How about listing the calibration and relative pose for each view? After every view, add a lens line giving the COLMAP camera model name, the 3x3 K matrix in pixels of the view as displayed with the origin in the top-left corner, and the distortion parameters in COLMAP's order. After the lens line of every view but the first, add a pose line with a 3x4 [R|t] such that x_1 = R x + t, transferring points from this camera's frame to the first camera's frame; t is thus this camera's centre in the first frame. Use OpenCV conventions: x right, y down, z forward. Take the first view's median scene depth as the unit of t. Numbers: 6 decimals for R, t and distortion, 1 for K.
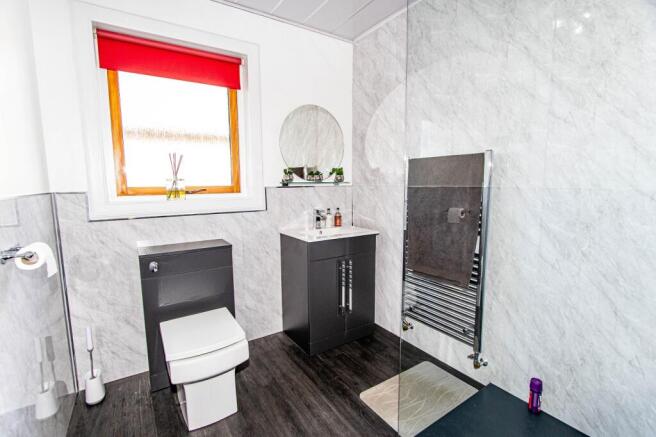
lens RADIAL K [[317.7, 0, 325.4], [0, 317.7, 217.5], [0, 0, 1]] dist [-0.017197, 0.001311]
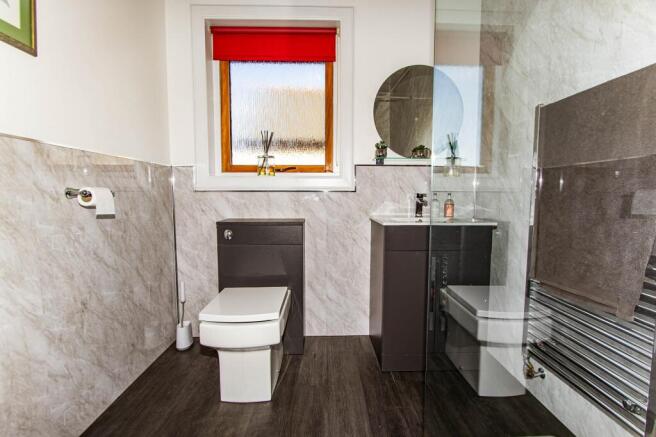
lens RADIAL K [[317.7, 0, 328.2], [0, 317.7, 219.6], [0, 0, 1]] dist [-0.017197, 0.001311]
pose [[0.838713, 0.052433, -0.542044, 0.245885], [-0.075565, 0.996930, -0.020487, 0.083114], [0.539306, 0.058142, 0.840100, 0.233760]]
